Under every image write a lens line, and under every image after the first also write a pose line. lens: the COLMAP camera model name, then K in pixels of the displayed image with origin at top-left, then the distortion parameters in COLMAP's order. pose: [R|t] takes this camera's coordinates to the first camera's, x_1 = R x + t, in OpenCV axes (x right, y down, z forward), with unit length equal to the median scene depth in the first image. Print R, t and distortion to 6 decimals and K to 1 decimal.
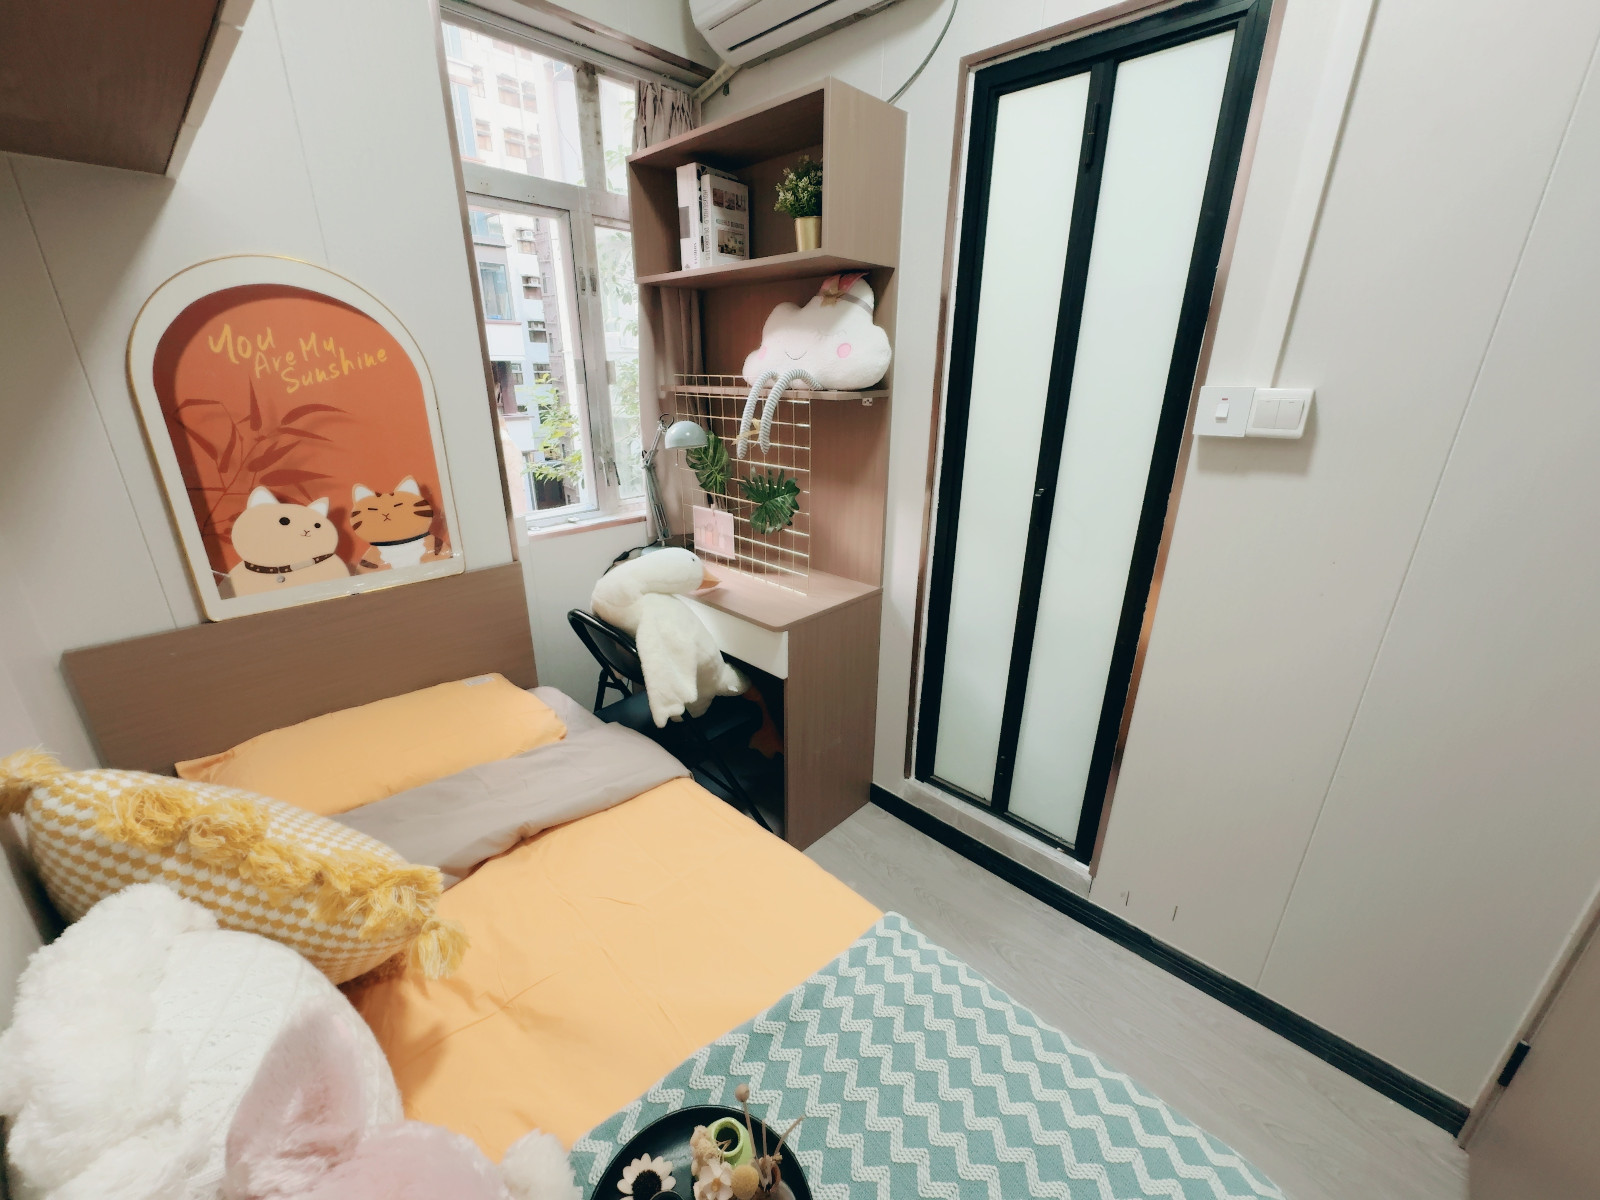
lens RADIAL K [[637.7, 0, 799.5], [0, 637.7, 596.6], [0, 0, 1]] dist [0.000559, -0.000776]
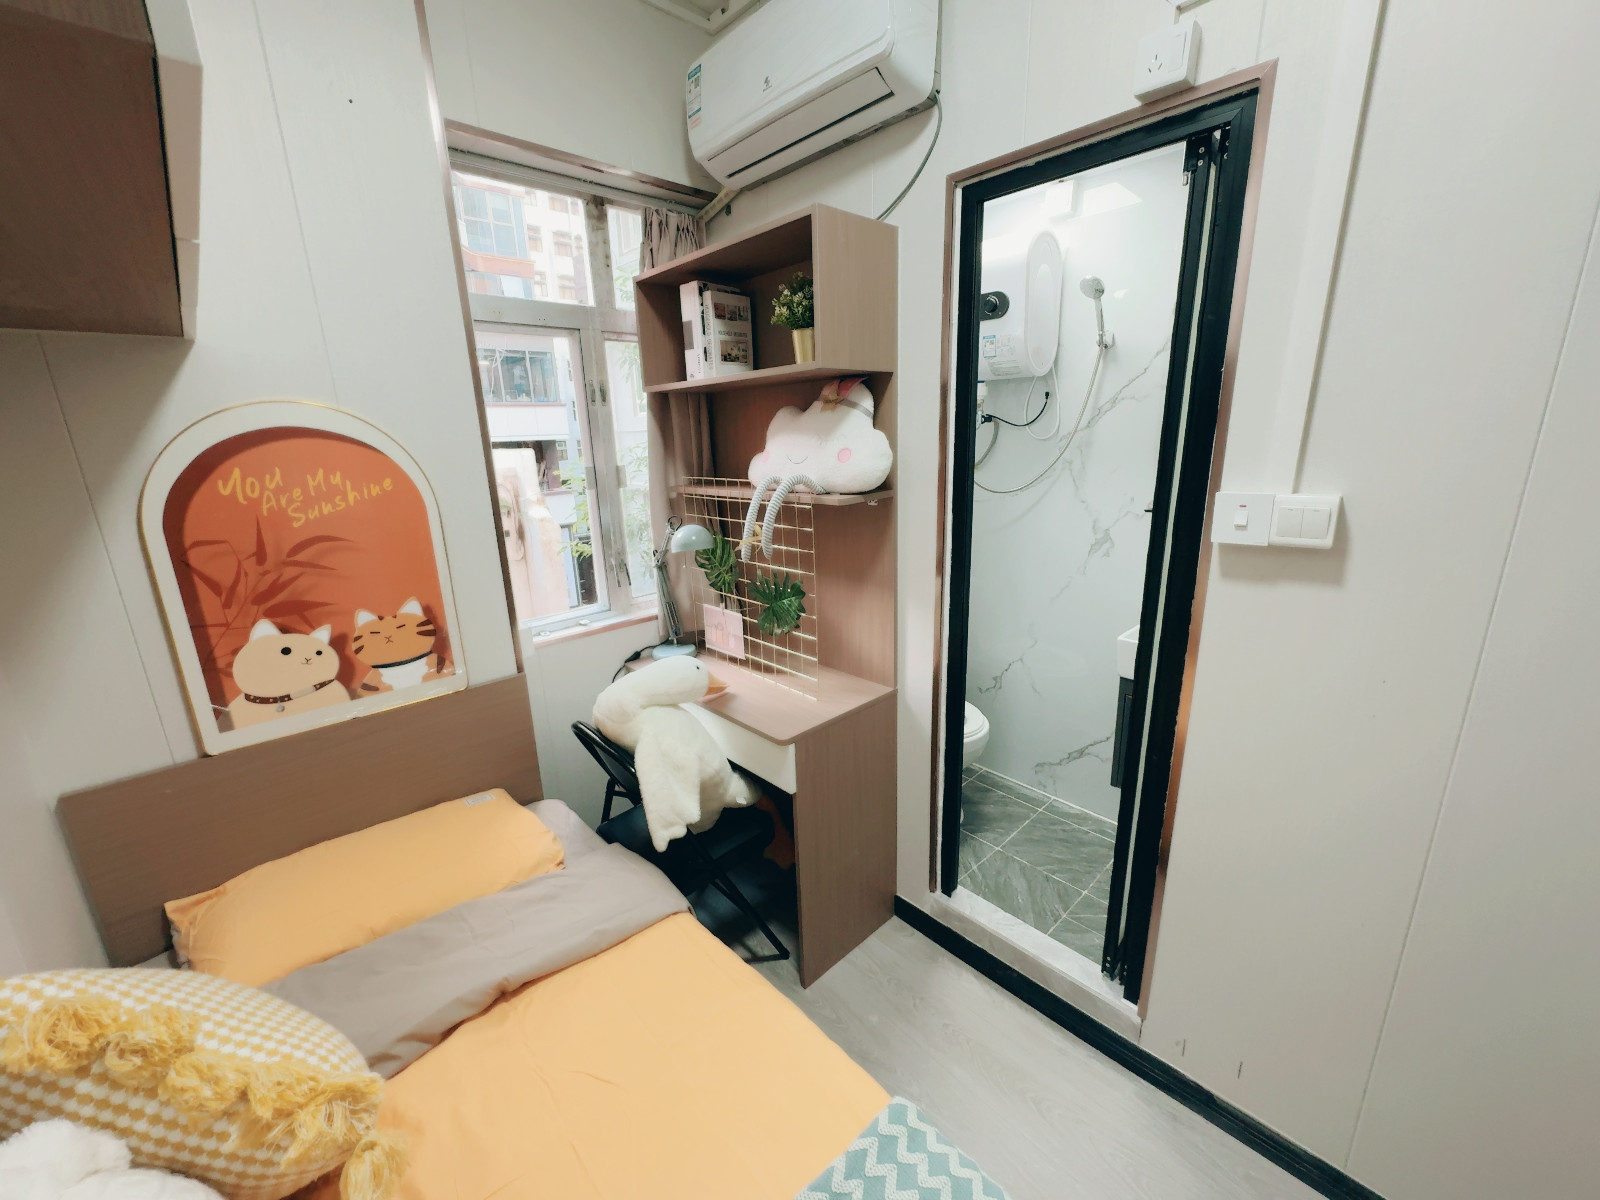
lens RADIAL K [[637.7, 0, 799.6], [0, 637.7, 597.0], [0, 0, 1]] dist [0.000559, -0.000776]
pose [[0.997945, -0.026934, -0.058142, 0.058279], [0.021449, 0.995436, -0.092988, -0.086417], [0.060381, 0.091549, 0.993968, 0.037852]]
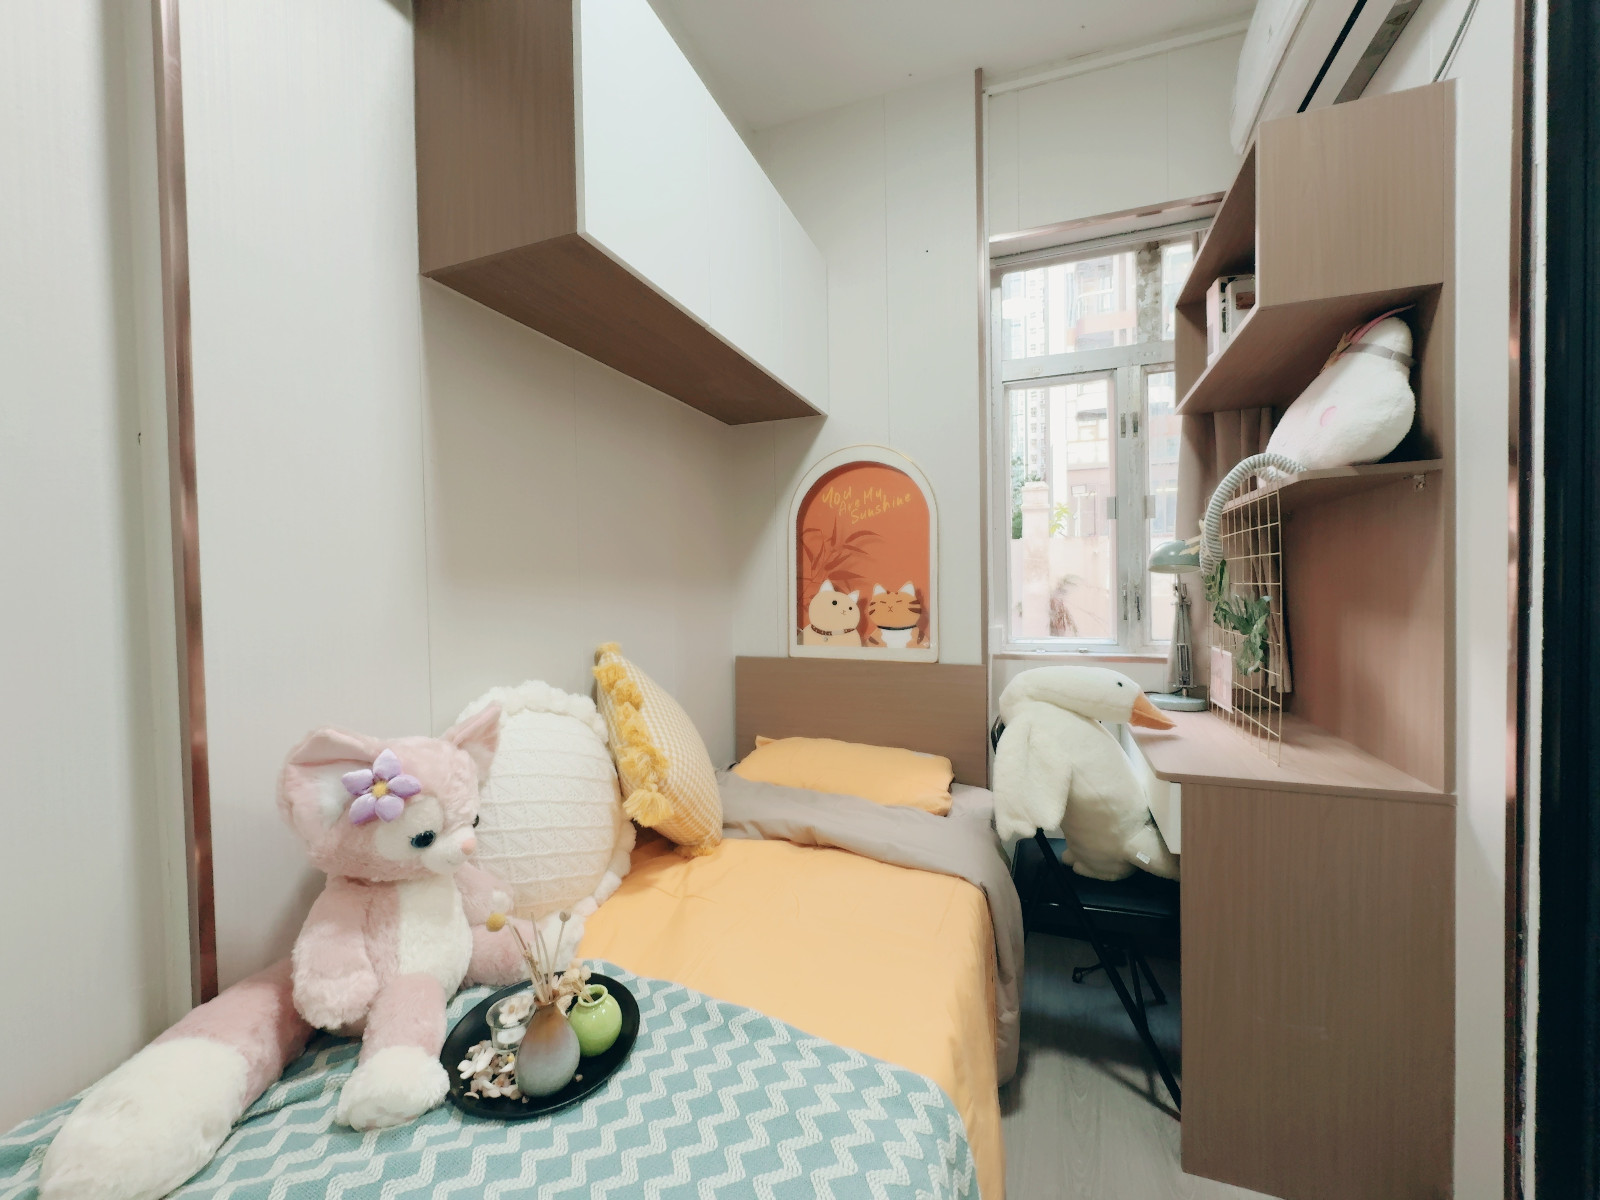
lens RADIAL K [[637.7, 0, 797.4], [0, 637.7, 595.1], [0, 0, 1]] dist [0.000559, -0.000776]
pose [[0.391116, 0.000934, -0.920341, 0.556322], [-0.298635, 0.946020, -0.125950, 0.082336], [0.870543, 0.324107, 0.370283, 0.314441]]
